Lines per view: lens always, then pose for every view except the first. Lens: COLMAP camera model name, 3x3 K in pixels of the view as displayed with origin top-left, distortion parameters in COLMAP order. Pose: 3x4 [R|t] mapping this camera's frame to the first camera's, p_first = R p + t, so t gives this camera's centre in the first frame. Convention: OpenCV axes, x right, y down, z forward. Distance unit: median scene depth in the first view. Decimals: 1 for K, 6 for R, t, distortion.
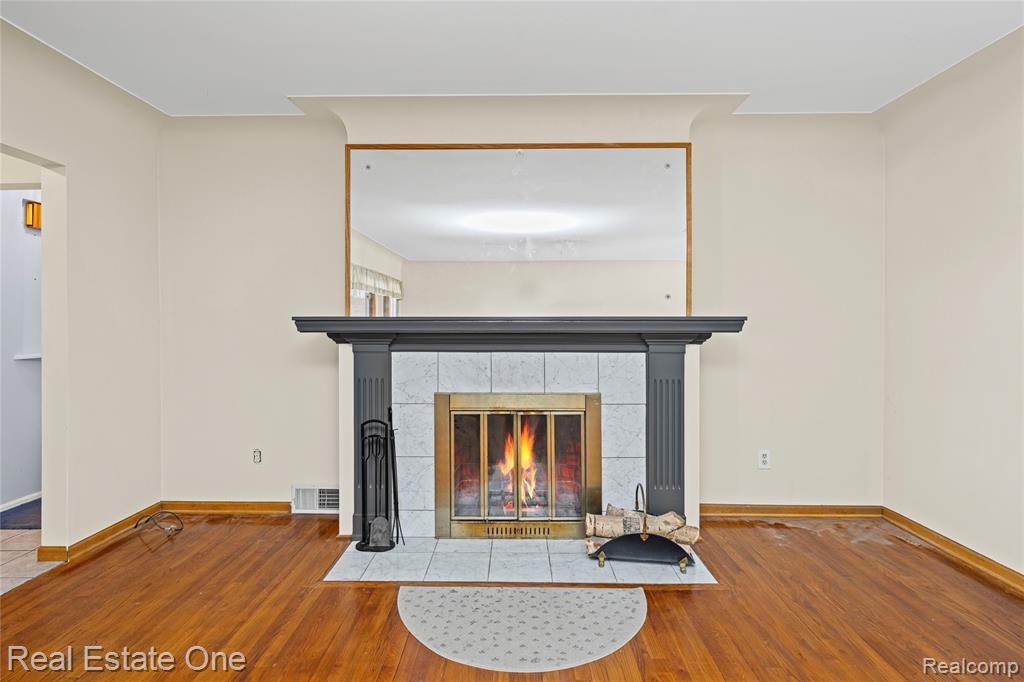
lens RADIAL K [[500.6, 0, 512.8], [0, 500.6, 332.4], [0, 0, 1]] dist [-0.001230, -0.000716]
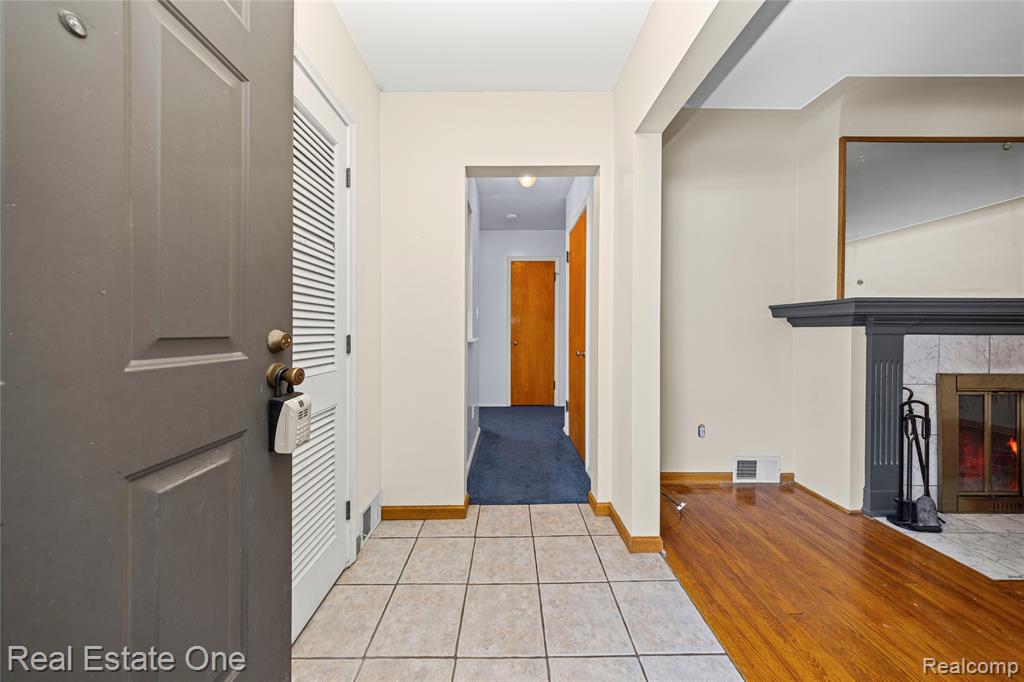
lens RADIAL K [[297.7, 0, 492.1], [0, 297.7, 336.1], [0, 0, 1]] dist [-0.000302, 0.000003]
pose [[0.999744, 0.001354, 0.022601, -1.114751], [-0.001447, 0.999990, 0.004119, 0.040767], [-0.022596, -0.004151, 0.999736, 0.402428]]
